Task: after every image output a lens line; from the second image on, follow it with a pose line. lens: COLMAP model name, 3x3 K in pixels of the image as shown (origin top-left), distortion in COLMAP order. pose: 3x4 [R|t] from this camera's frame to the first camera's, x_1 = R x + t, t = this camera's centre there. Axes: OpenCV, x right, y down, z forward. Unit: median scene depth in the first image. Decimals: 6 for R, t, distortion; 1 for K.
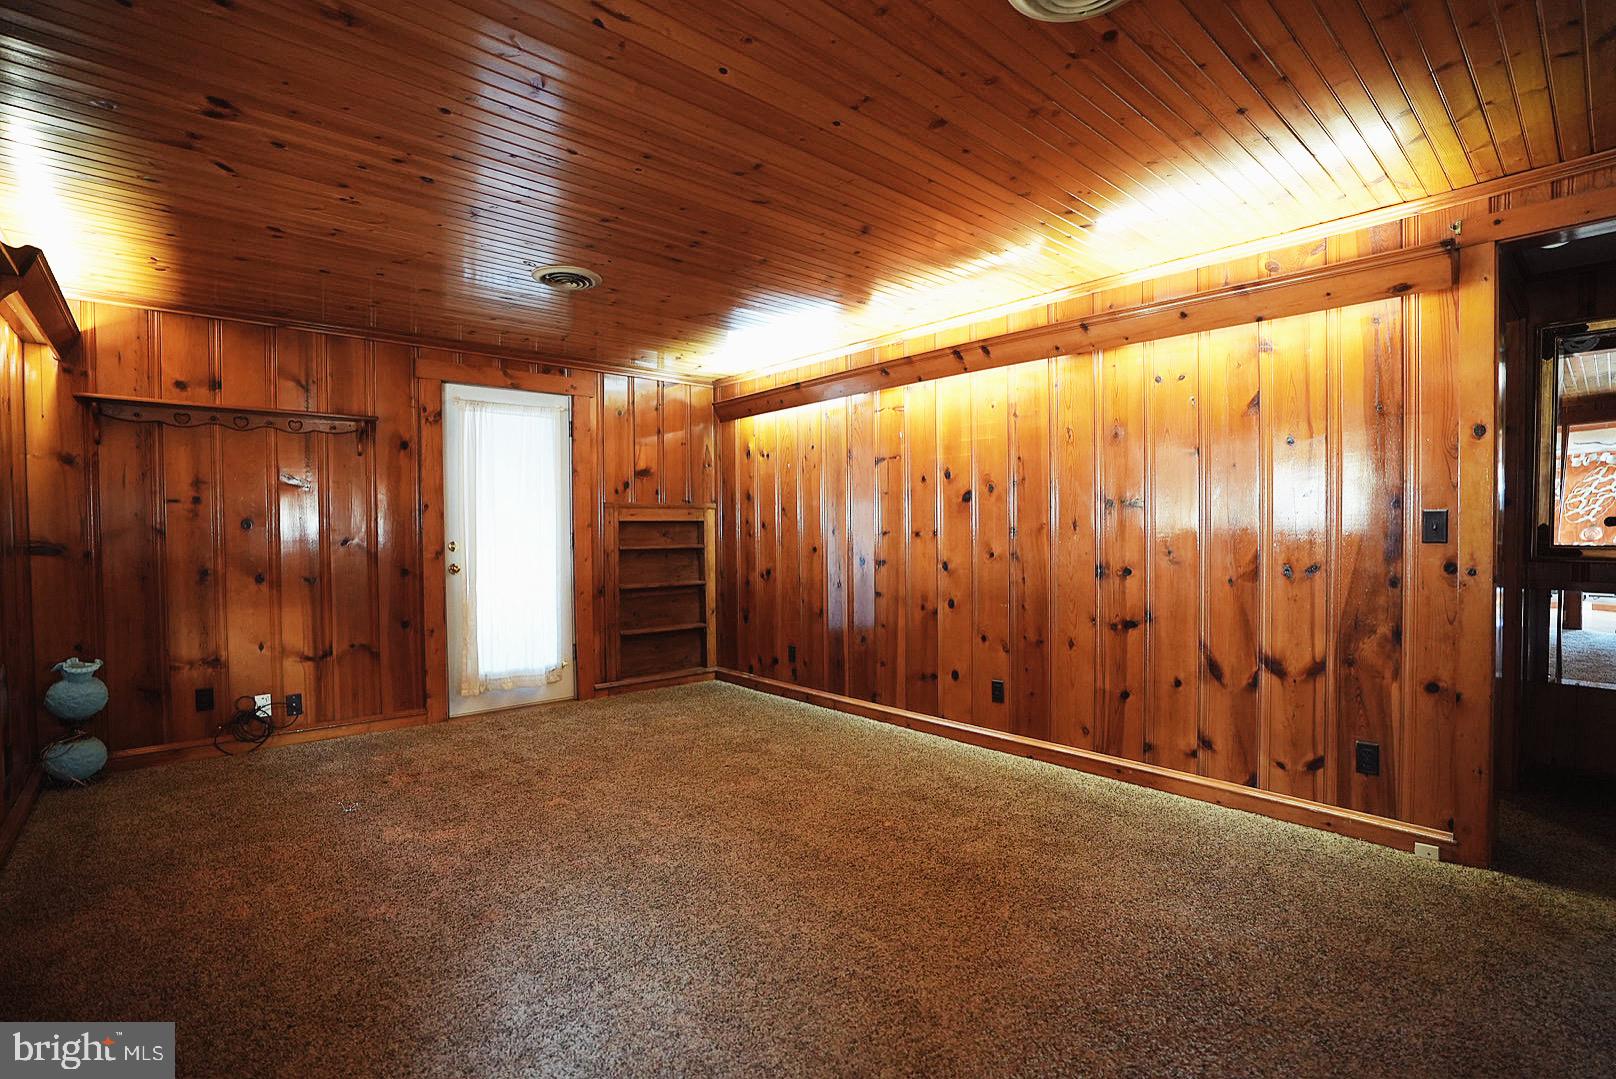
lens RADIAL K [[751.1, 0, 819.2], [0, 751.1, 549.3], [0, 0, 1]] dist [-0.075609, 0.032114]
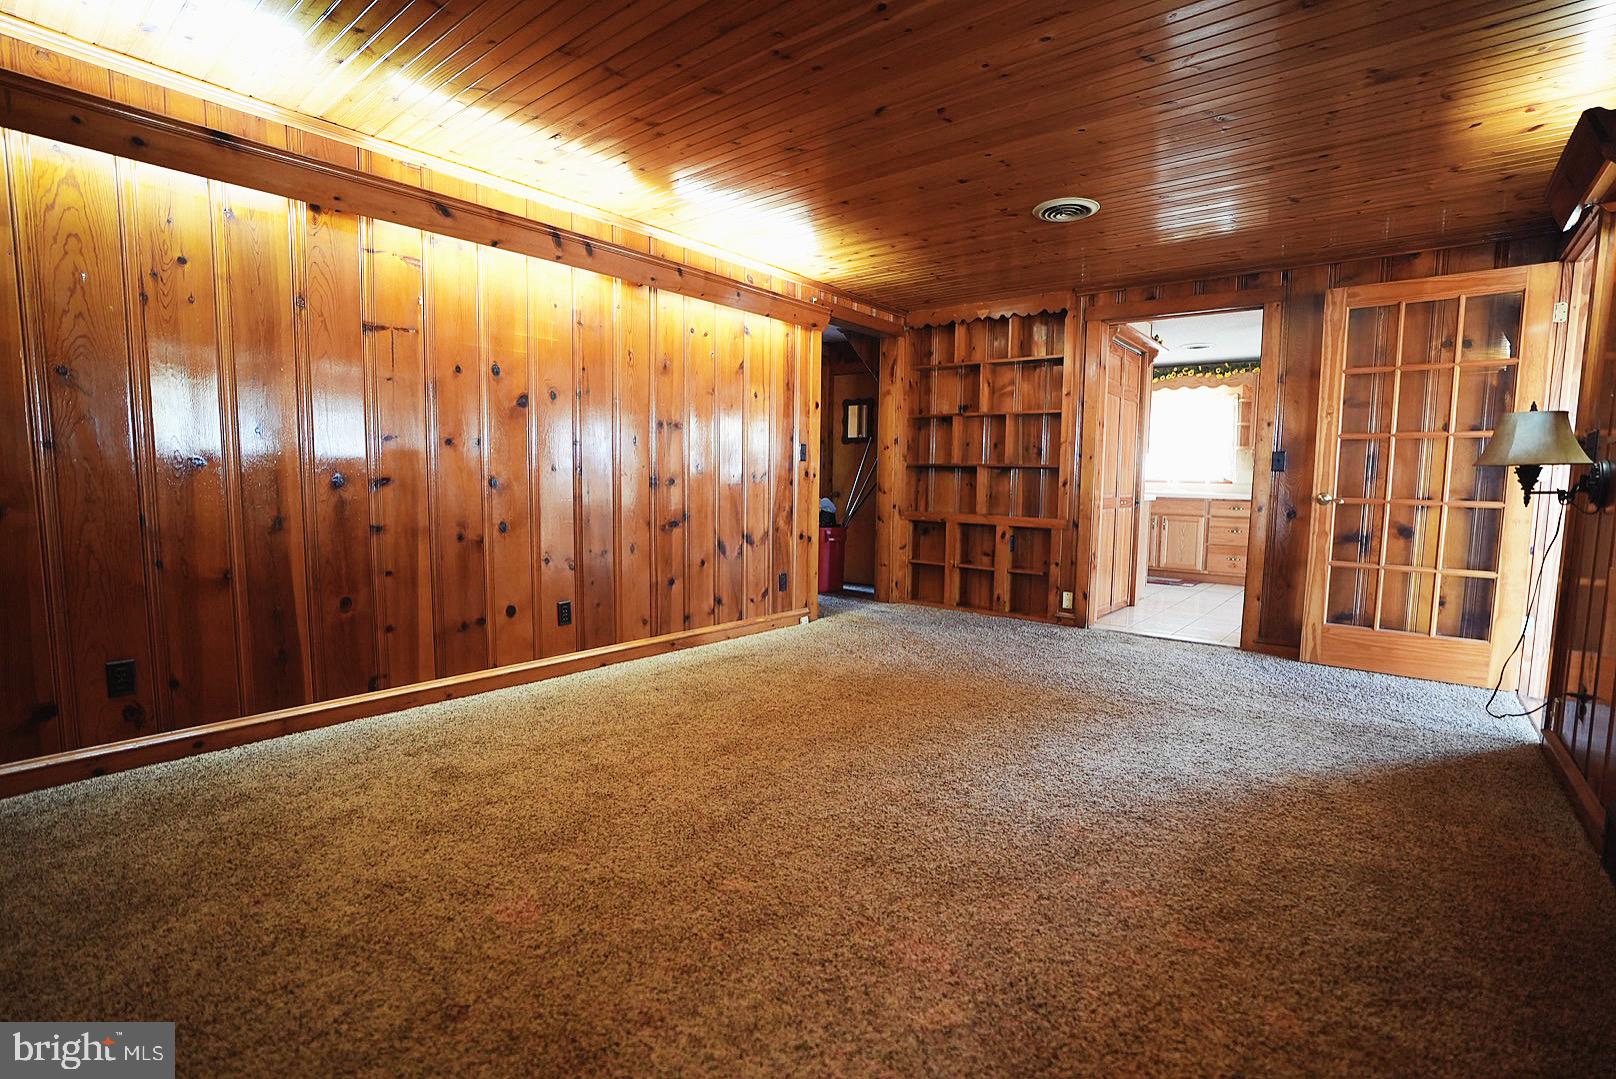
lens RADIAL K [[751.1, 0, 819.2], [0, 751.1, 549.3], [0, 0, 1]] dist [-0.075609, 0.032114]
pose [[-0.163207, -0.093283, 0.982172, -0.772570], [0.009980, 0.995313, 0.096190, 0.022935], [-0.986541, 0.025501, -0.161511, 0.872923]]
